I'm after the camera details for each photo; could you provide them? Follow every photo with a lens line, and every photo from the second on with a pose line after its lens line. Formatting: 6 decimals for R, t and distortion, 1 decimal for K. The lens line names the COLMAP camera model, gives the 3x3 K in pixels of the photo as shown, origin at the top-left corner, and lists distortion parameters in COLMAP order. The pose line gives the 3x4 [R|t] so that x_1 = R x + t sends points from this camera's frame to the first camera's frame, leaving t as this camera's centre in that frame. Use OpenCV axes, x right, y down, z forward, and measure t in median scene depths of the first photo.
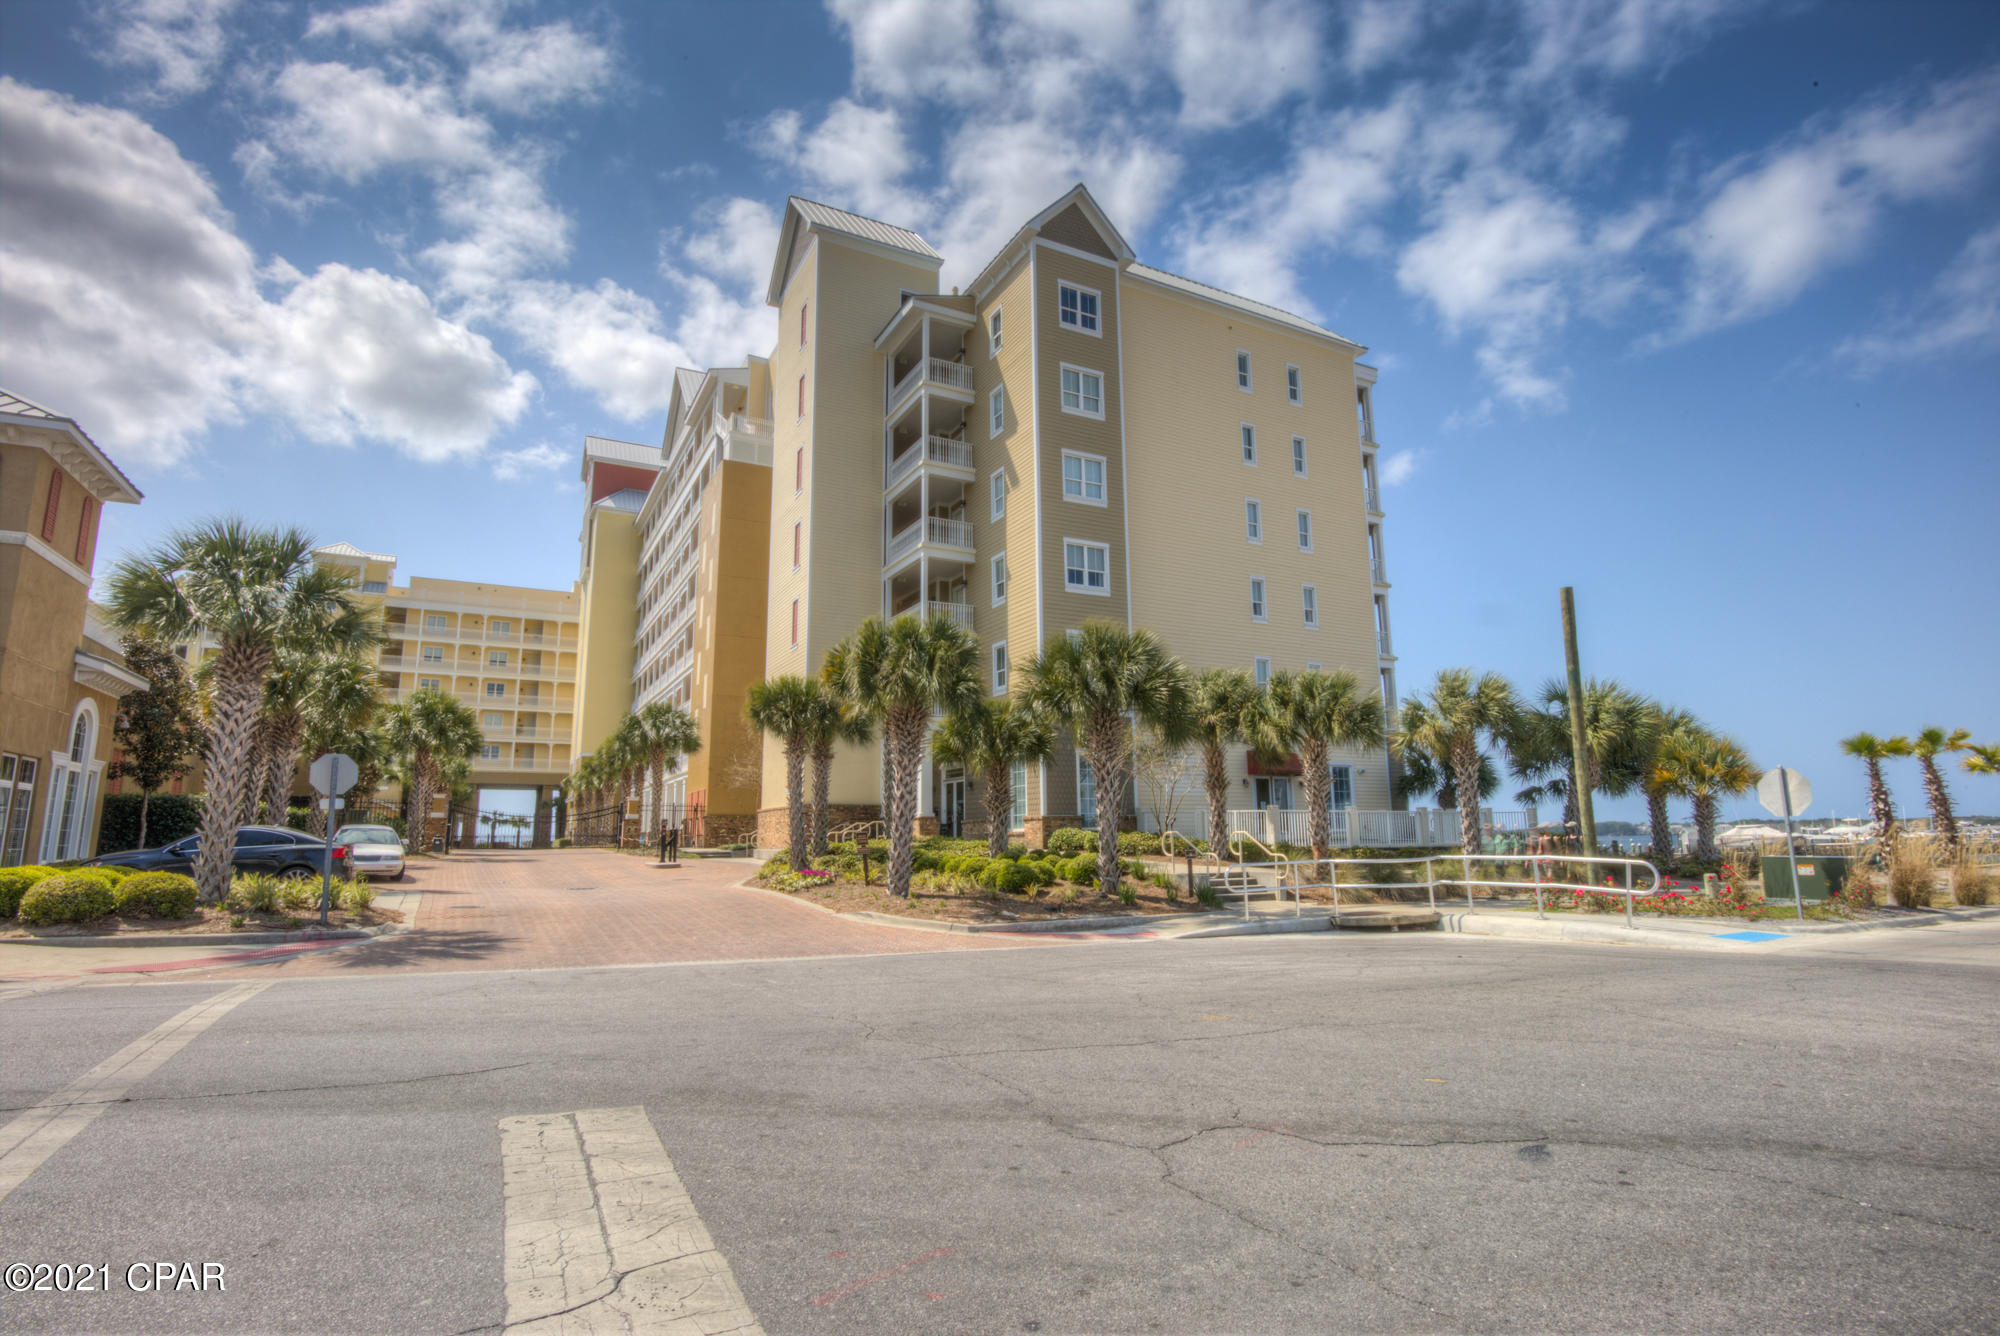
lens RADIAL K [[974.1, 0, 1000.0], [0, 974.1, 668.0], [0, 0, 1]] dist [-0.017673, -0.001148]
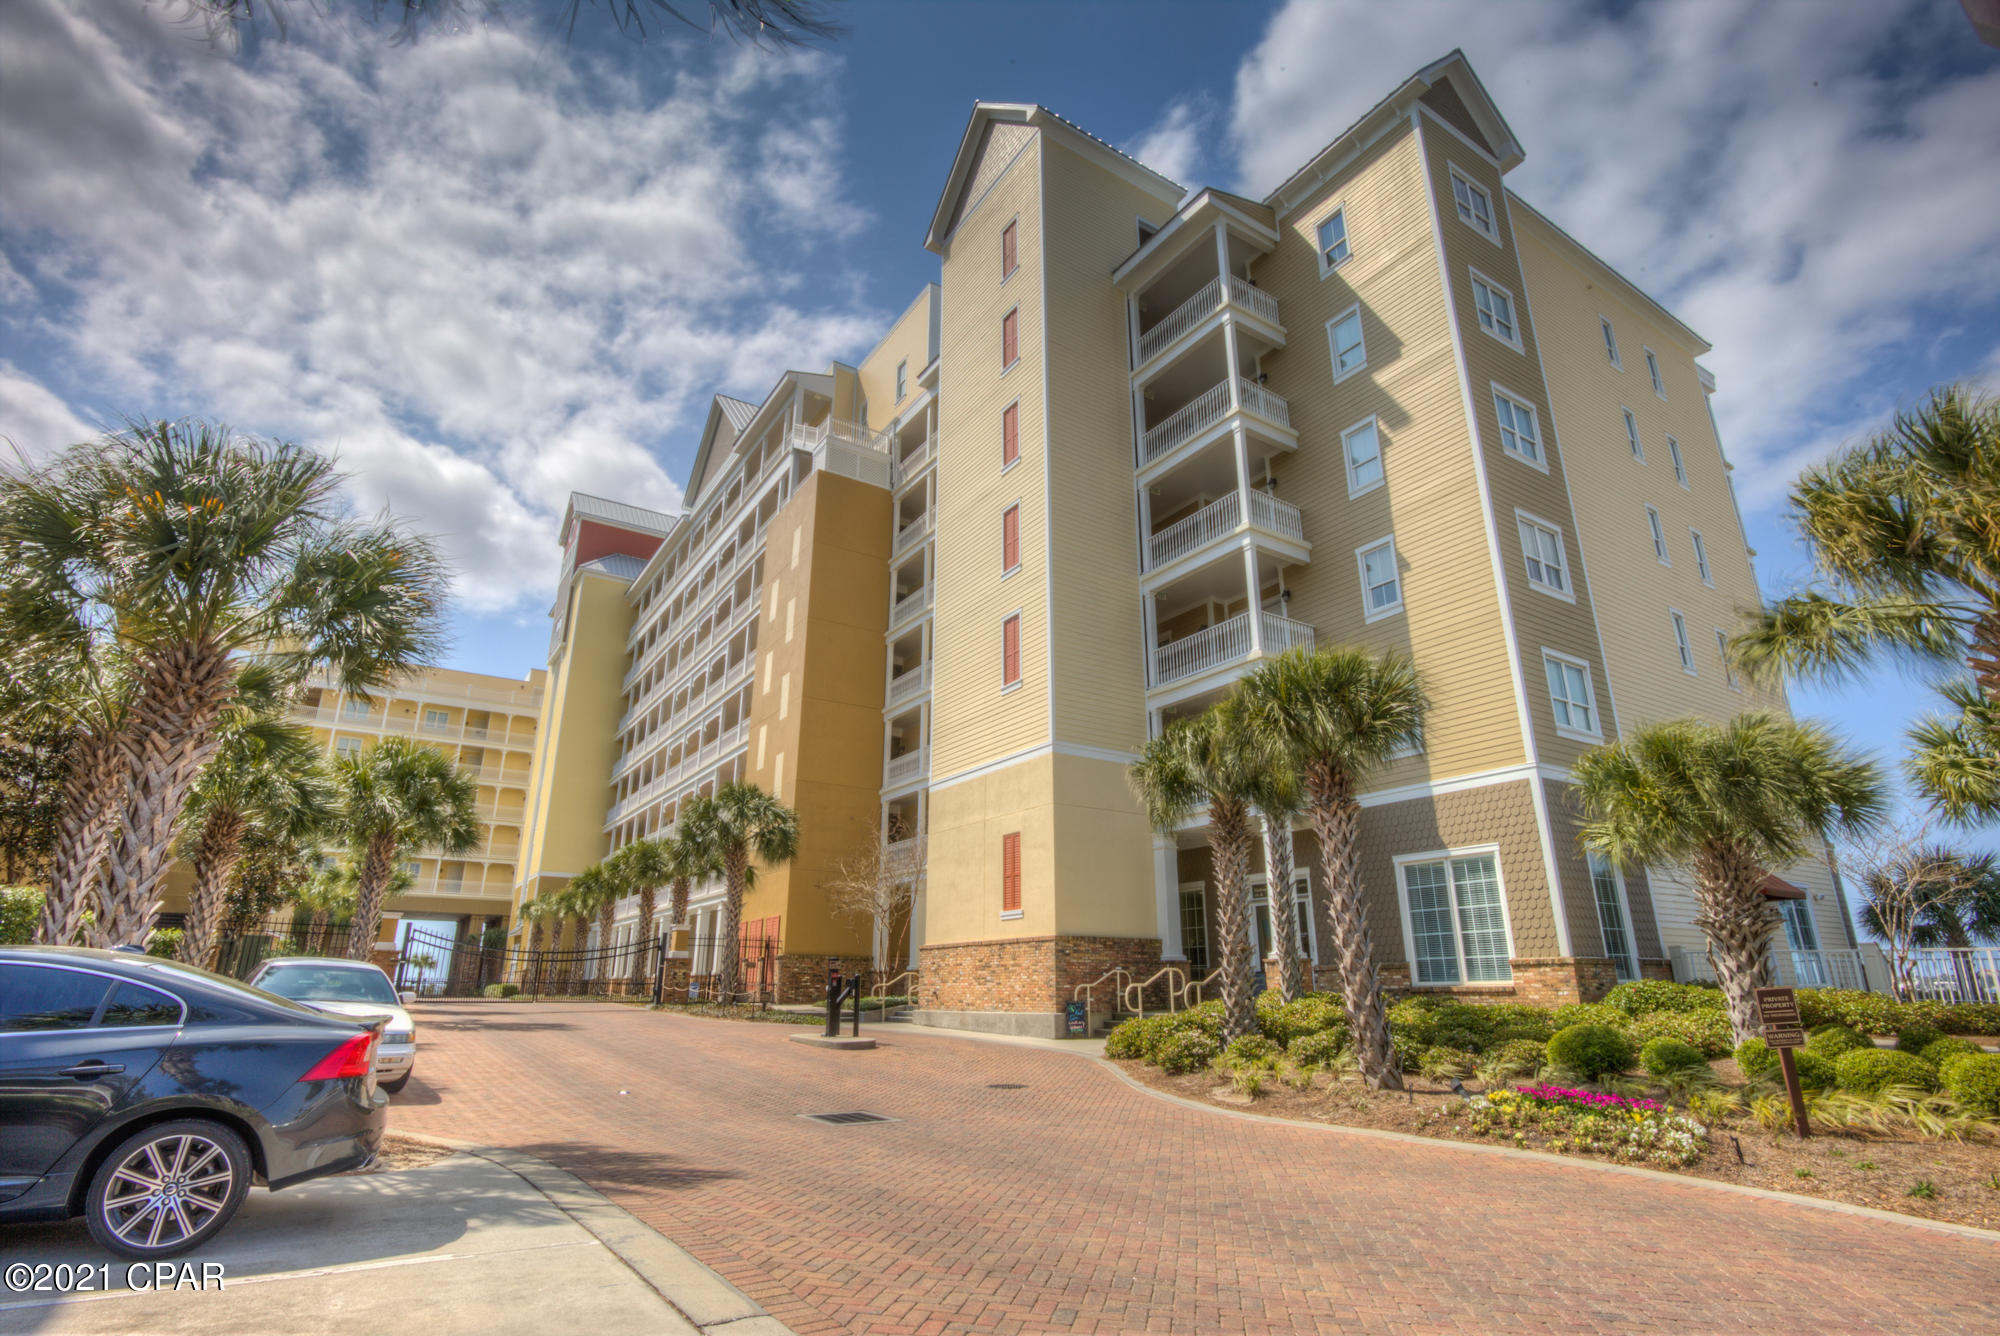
lens RADIAL K [[974.1, 0, 1000.0], [0, 974.1, 668.0], [0, 0, 1]] dist [-0.017673, -0.001148]
pose [[0.996059, 0.037114, 0.080549, -0.127072], [-0.025129, 0.989111, -0.145009, 0.028335], [-0.085054, 0.142414, 0.986146, 0.168781]]
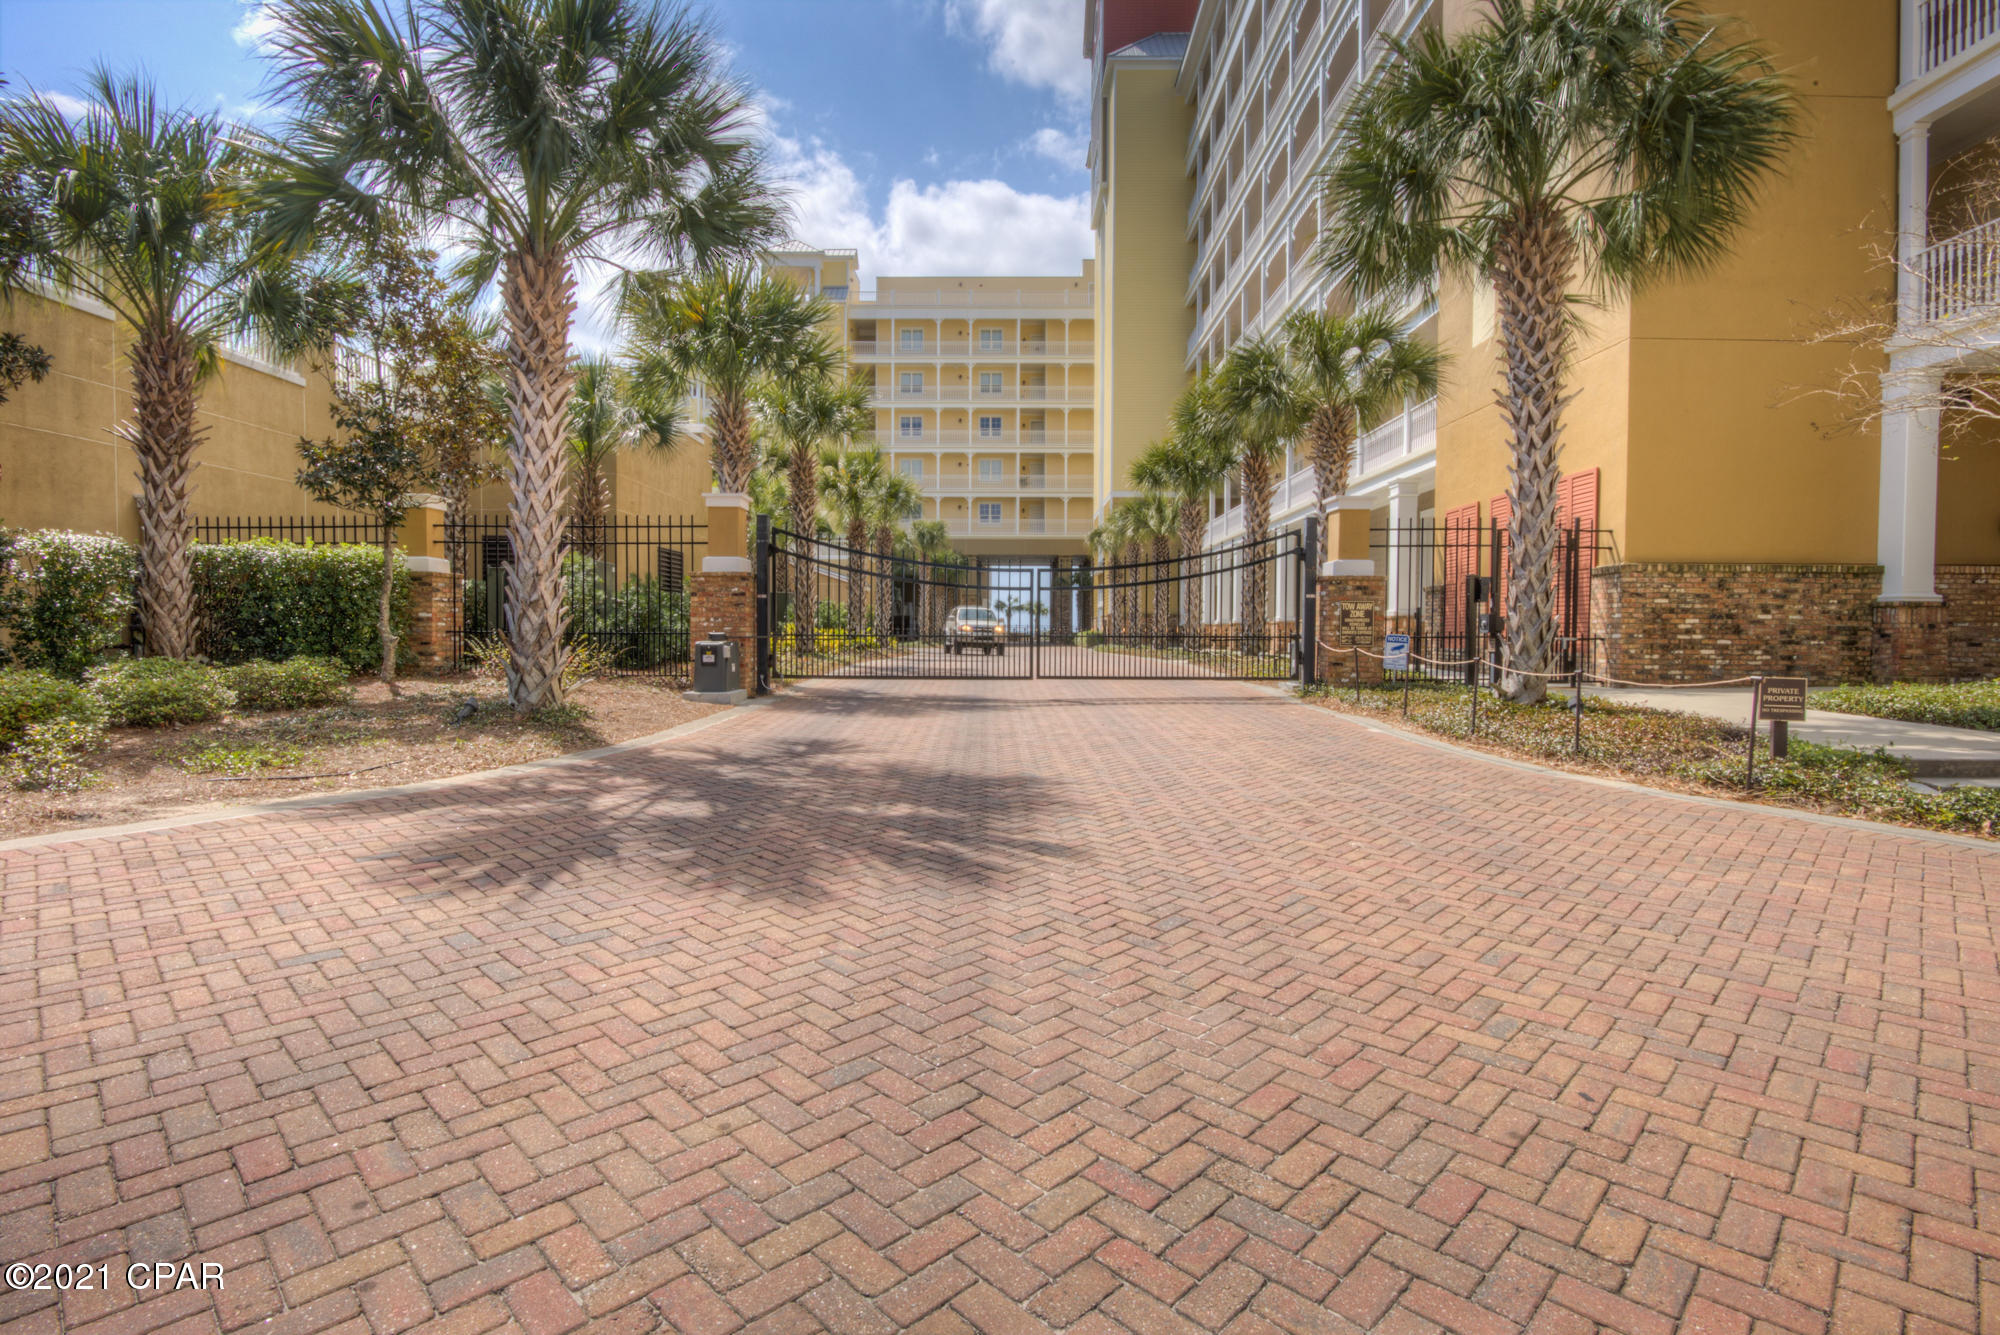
lens RADIAL K [[974.1, 0, 1000.0], [0, 974.1, 667.5], [0, 0, 1]] dist [-0.017673, -0.001148]
pose [[0.877107, 0.030531, -0.479323, -0.193298], [0.071990, 0.978346, 0.194052, 0.069808], [0.474869, -0.204711, 0.855917, 0.414212]]
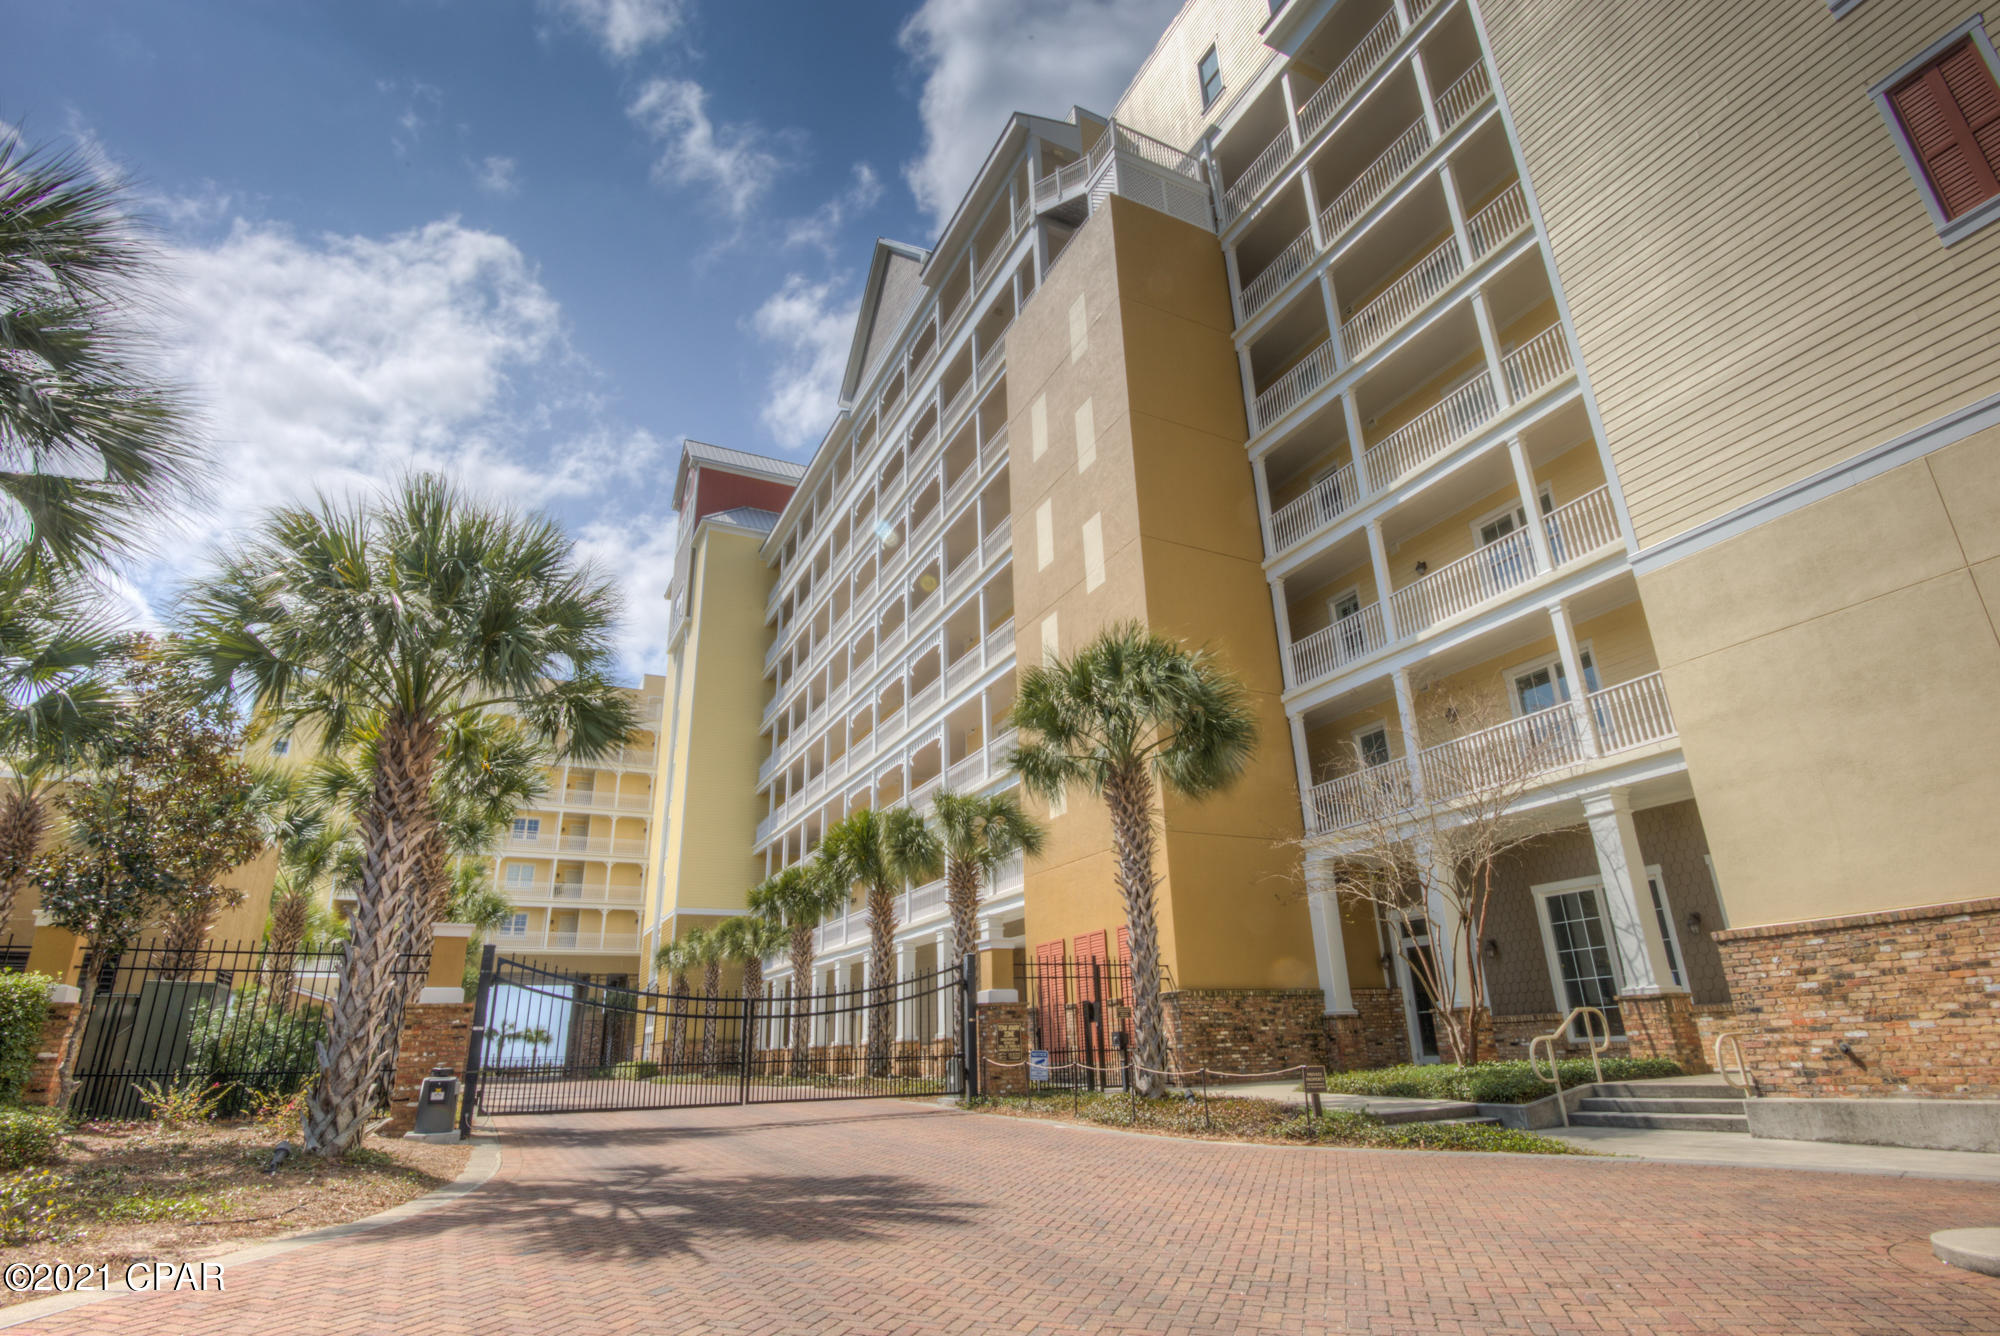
lens RADIAL K [[1014.0, 0, 1000.0], [0, 1014.0, 668.0], [0, 0, 1]] dist [-0.018150, -0.000310]
pose [[0.999455, -0.028169, -0.017185, -0.214137], [0.024498, 0.982345, -0.185469, 0.061147], [0.022106, 0.184947, 0.982500, 0.363162]]
